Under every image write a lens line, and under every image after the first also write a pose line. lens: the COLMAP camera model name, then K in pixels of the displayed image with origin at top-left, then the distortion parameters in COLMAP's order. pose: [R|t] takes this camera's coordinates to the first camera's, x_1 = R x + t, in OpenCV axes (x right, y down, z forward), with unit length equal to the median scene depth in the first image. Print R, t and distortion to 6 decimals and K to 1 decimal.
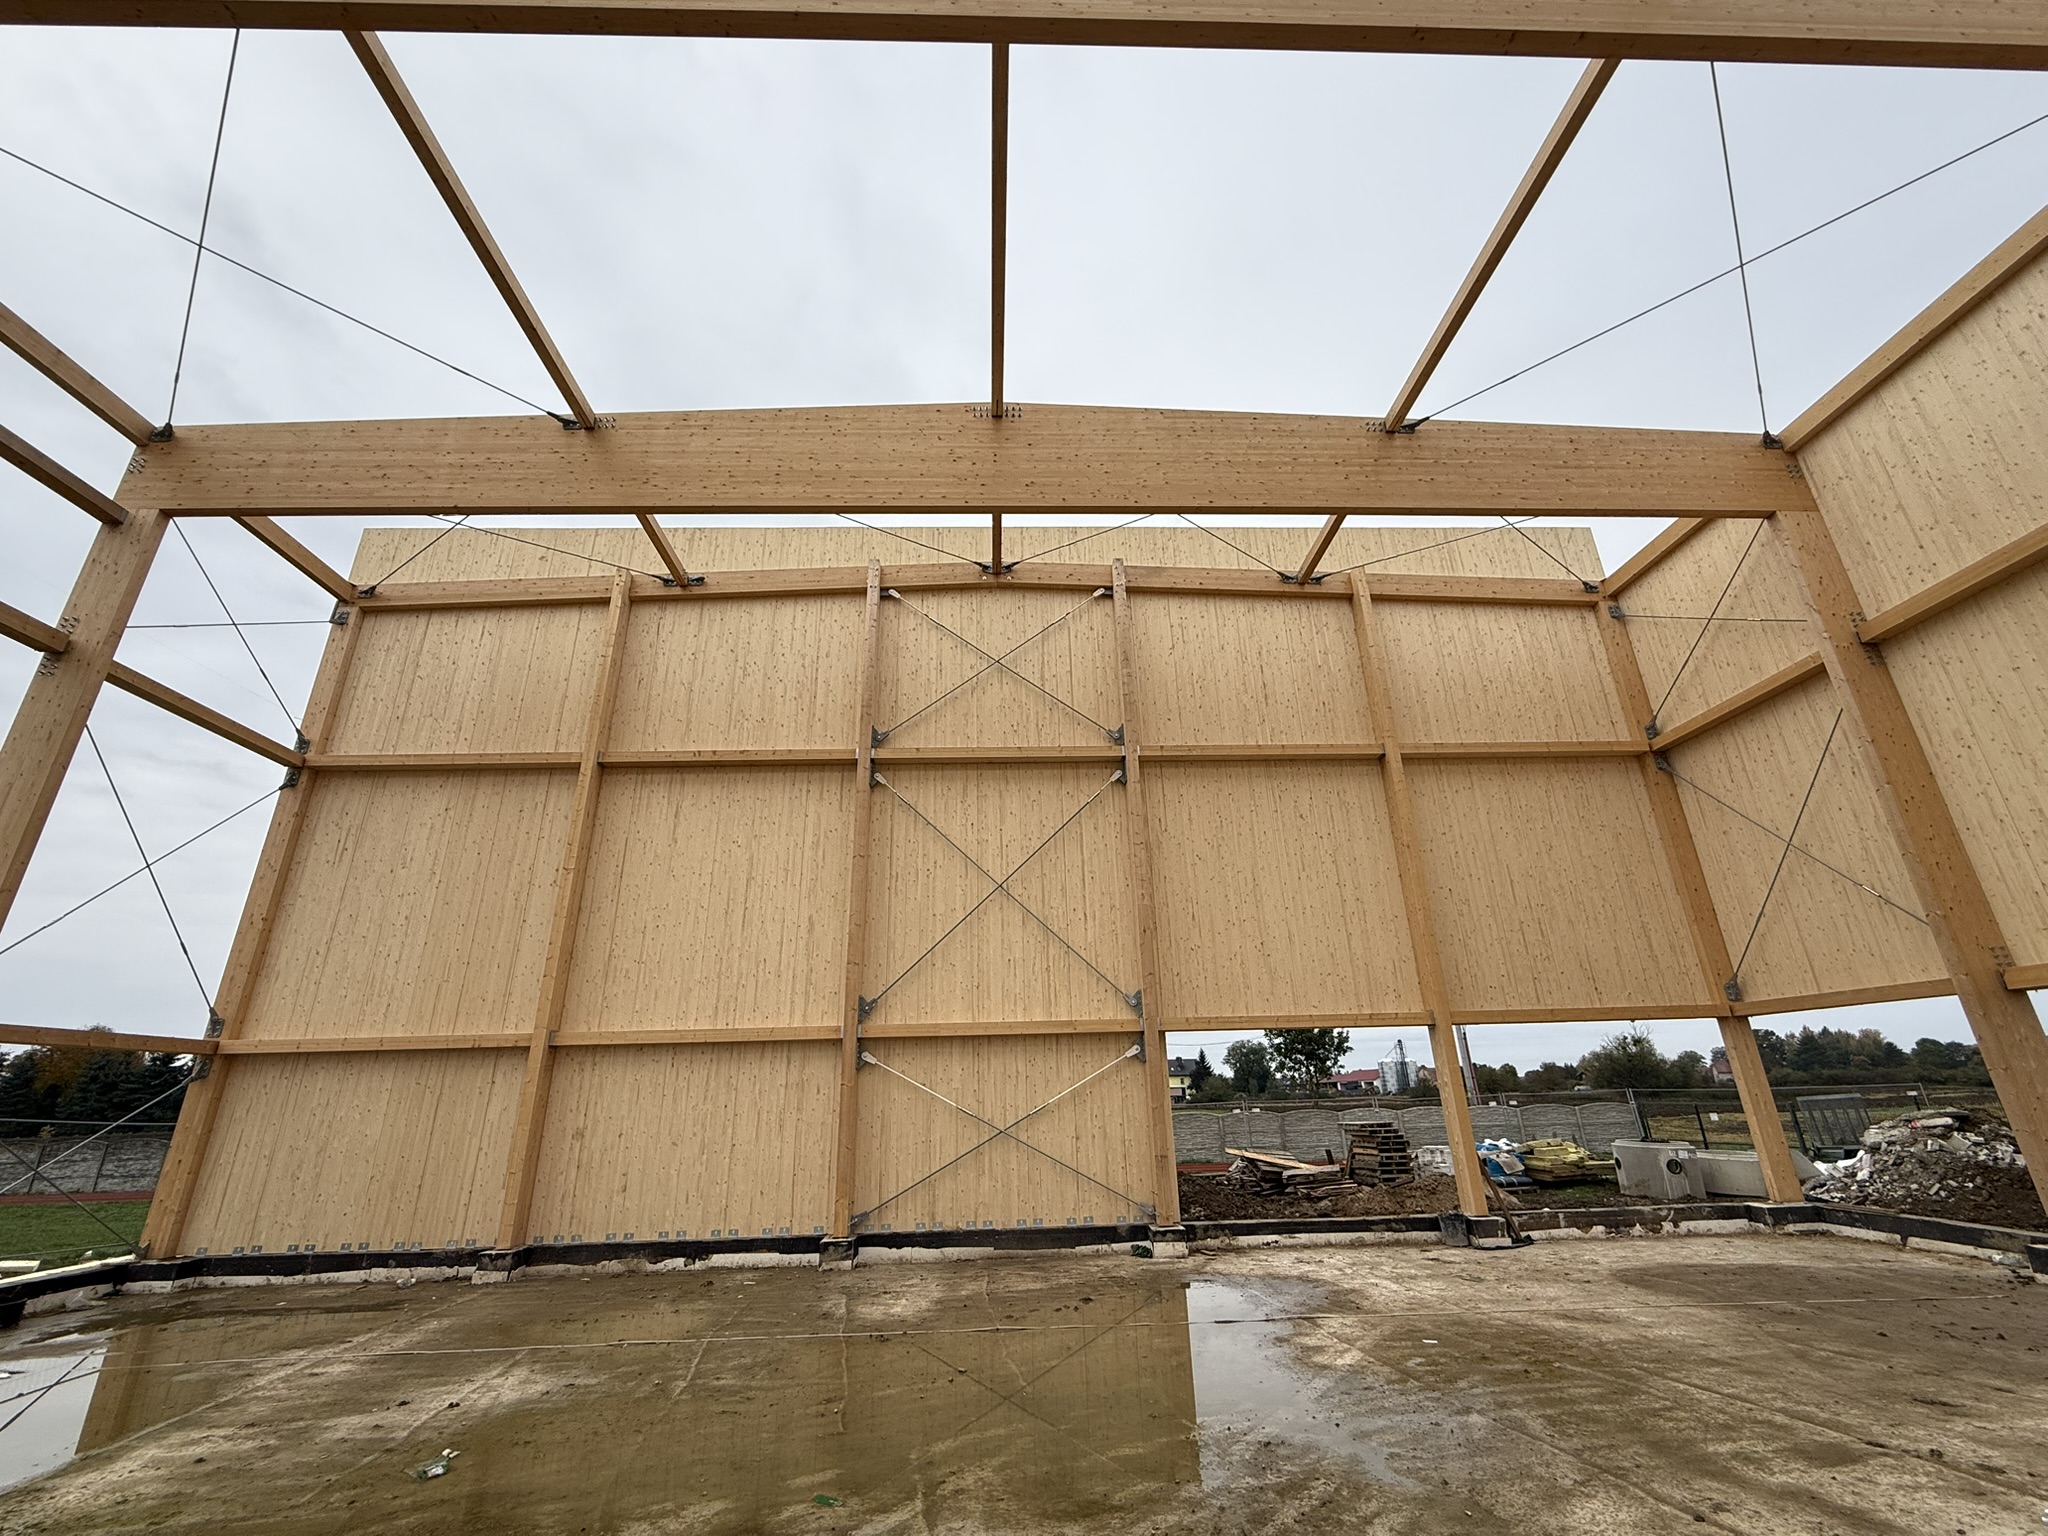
lens RADIAL K [[868.5, 0, 1026.8], [0, 868.5, 760.2], [0, 0, 1]] dist [0.001461, 0.000209]
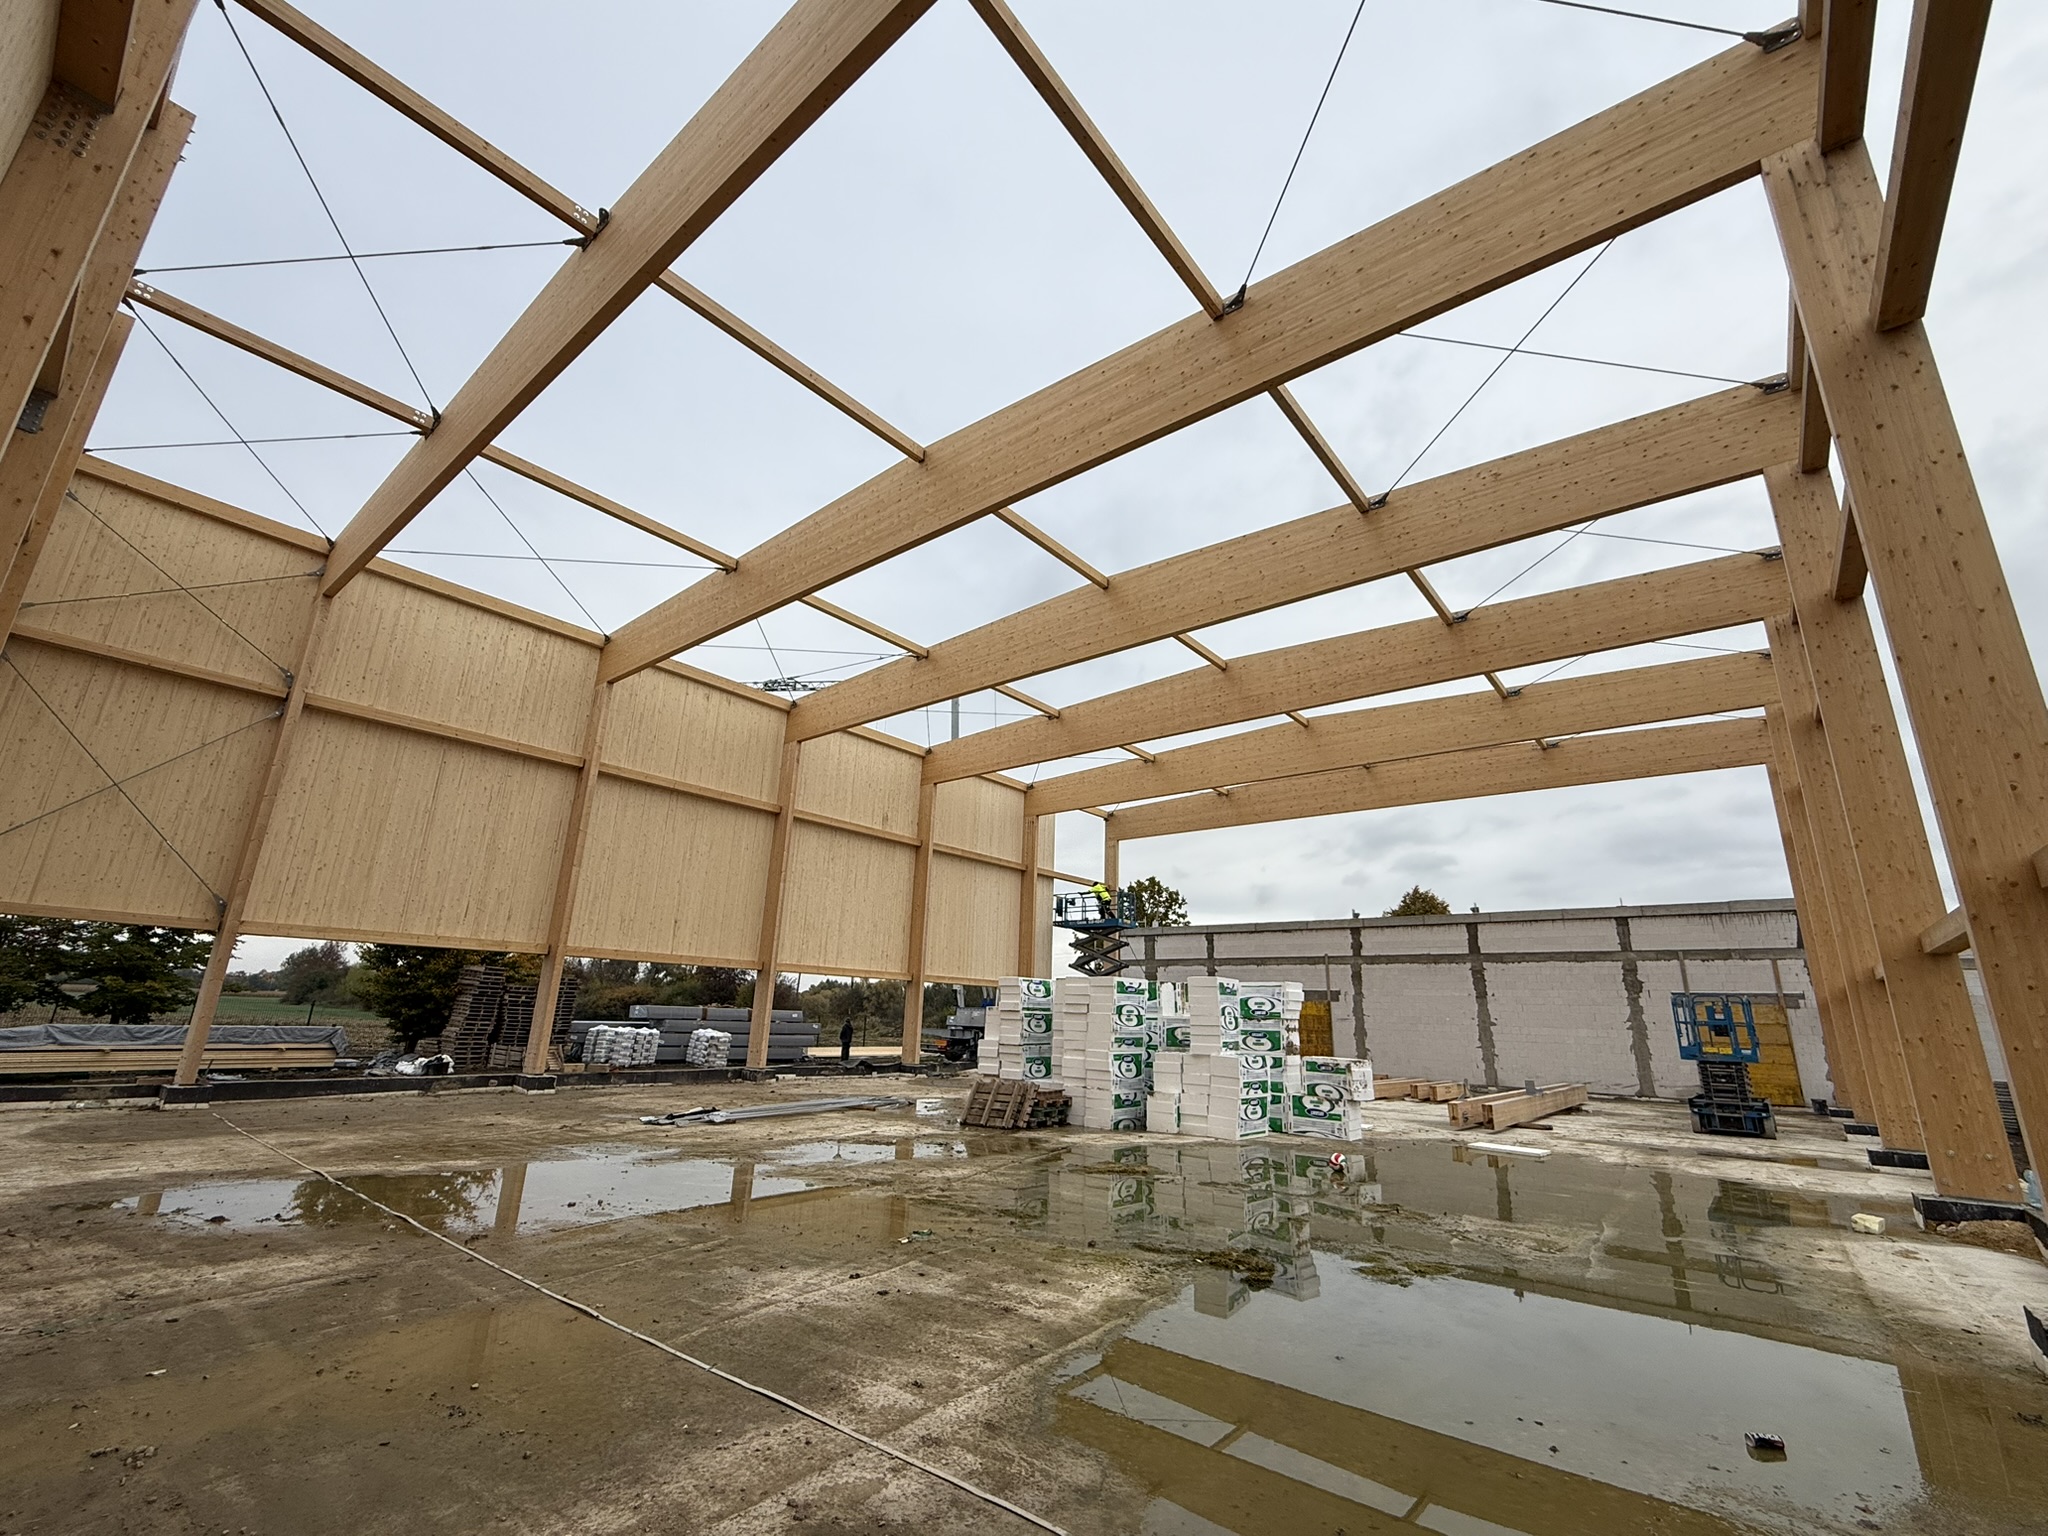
lens RADIAL K [[868.5, 0, 1026.8], [0, 868.5, 760.2], [0, 0, 1]] dist [0.001461, 0.000209]
pose [[-0.753088, 0.191144, 0.629542, -0.744707], [-0.250466, 0.801523, -0.542981, 0.370074], [-0.608379, -0.566591, -0.555742, 0.851998]]
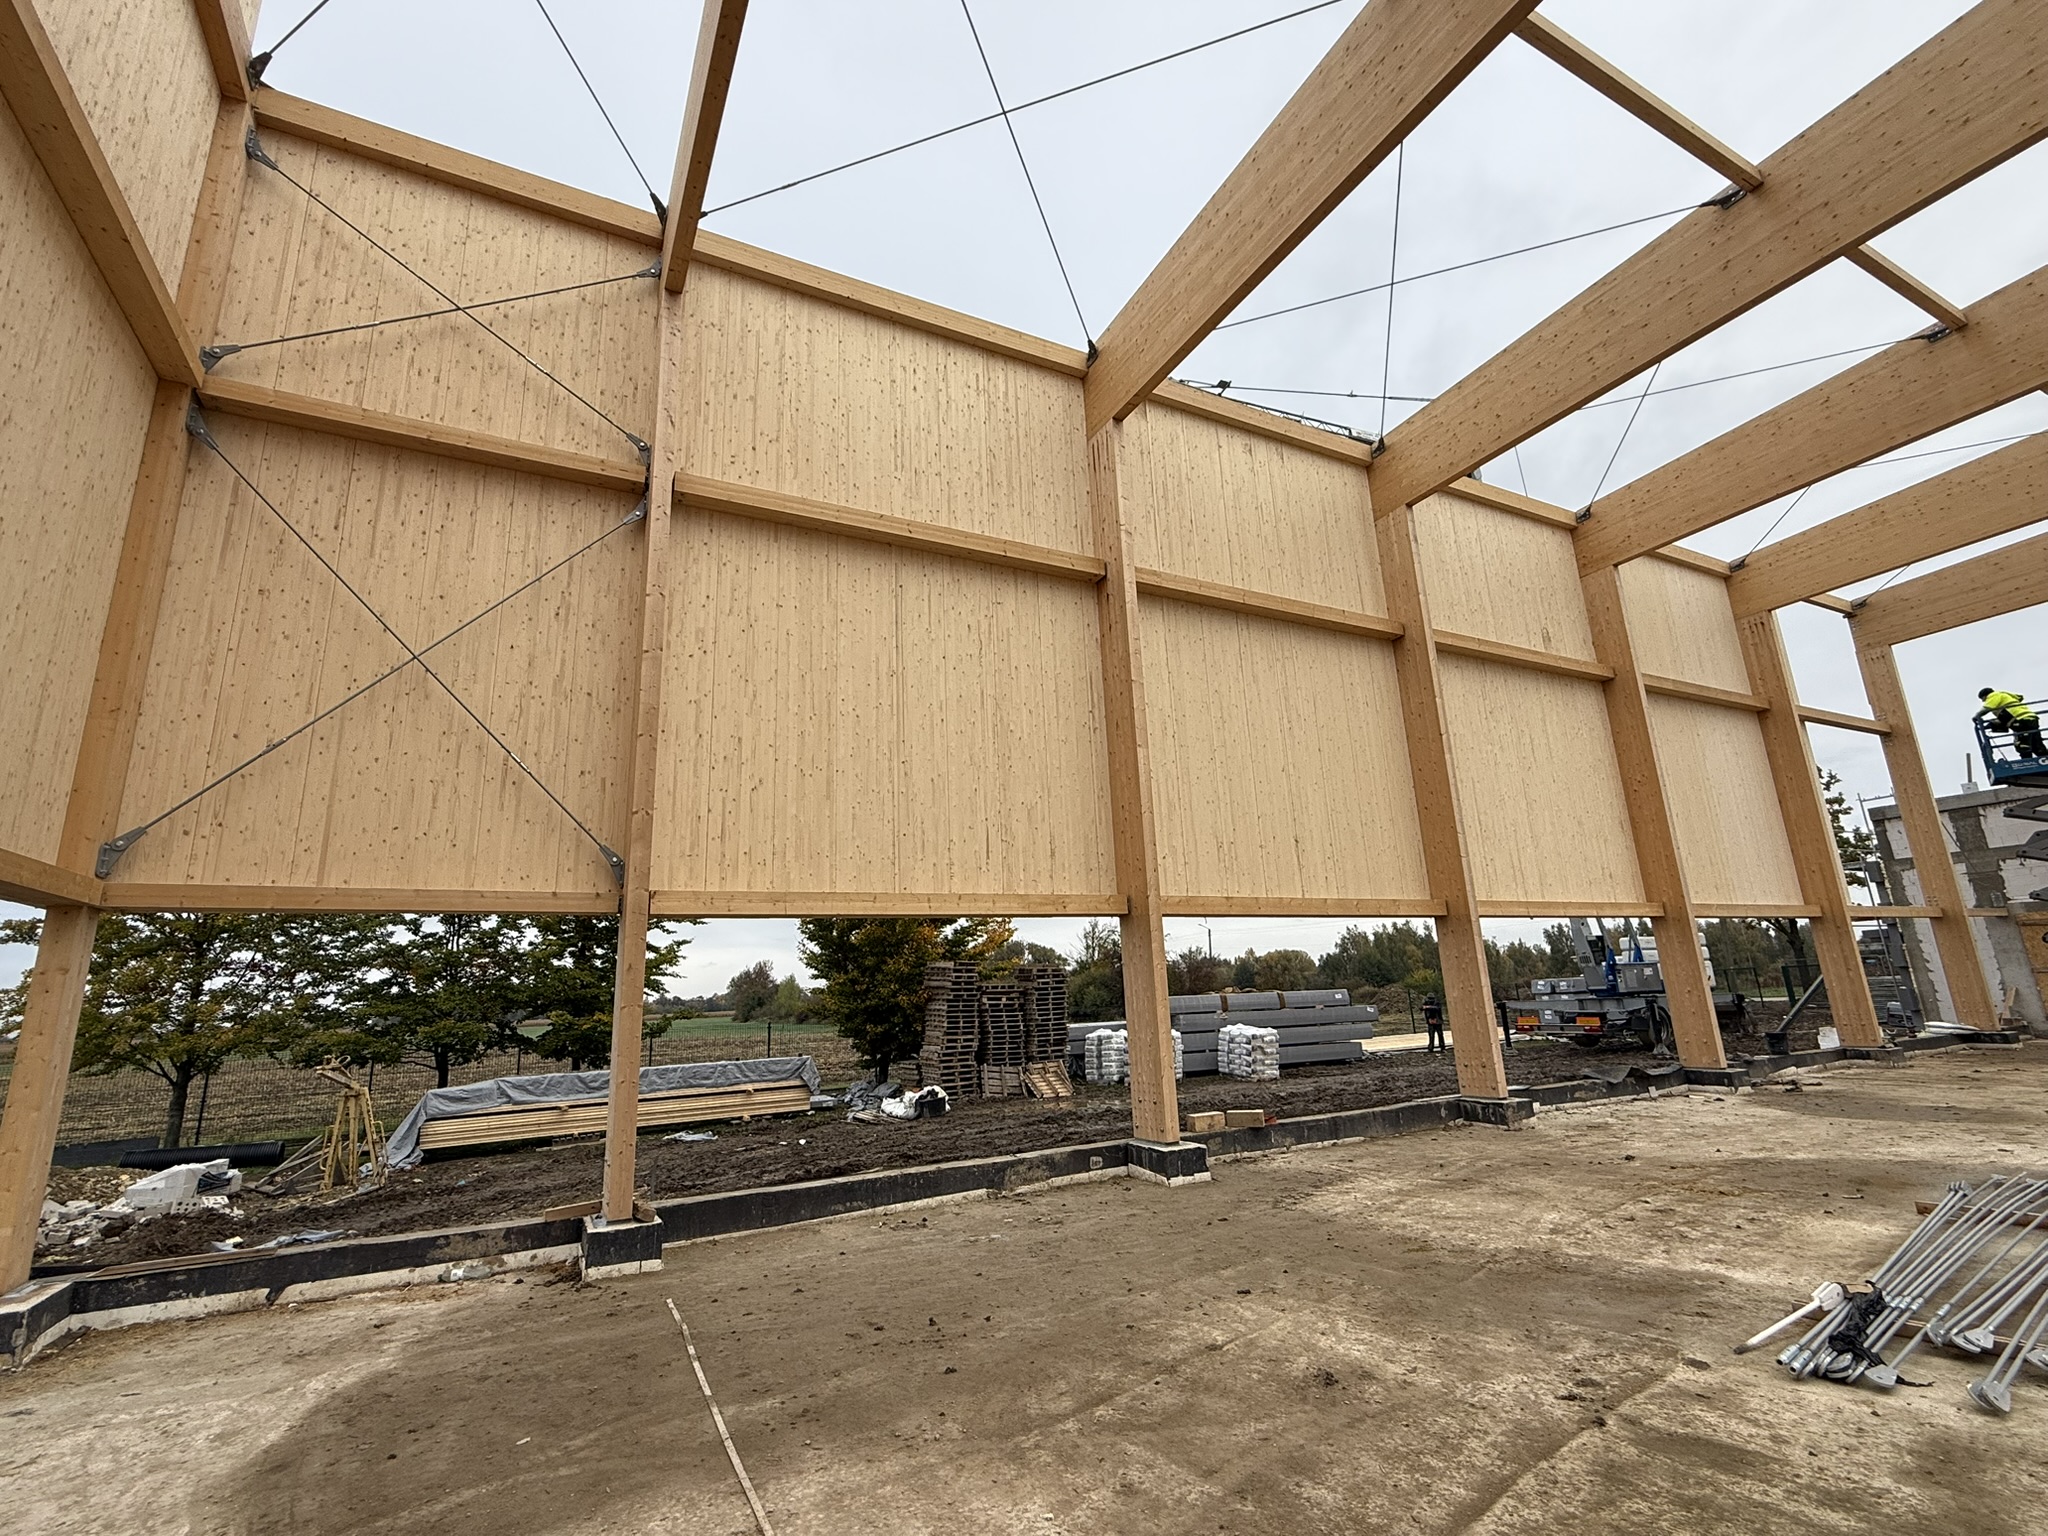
lens RADIAL K [[942.5, 0, 1022.6], [0, 942.5, 755.9], [0, 0, 1]] dist [0.002596, -0.000387]
pose [[-0.433102, 0.270880, 0.859678, 0.116692], [-0.276934, 0.867648, -0.412910, 0.291588], [-0.857747, -0.416906, -0.300764, 0.738715]]
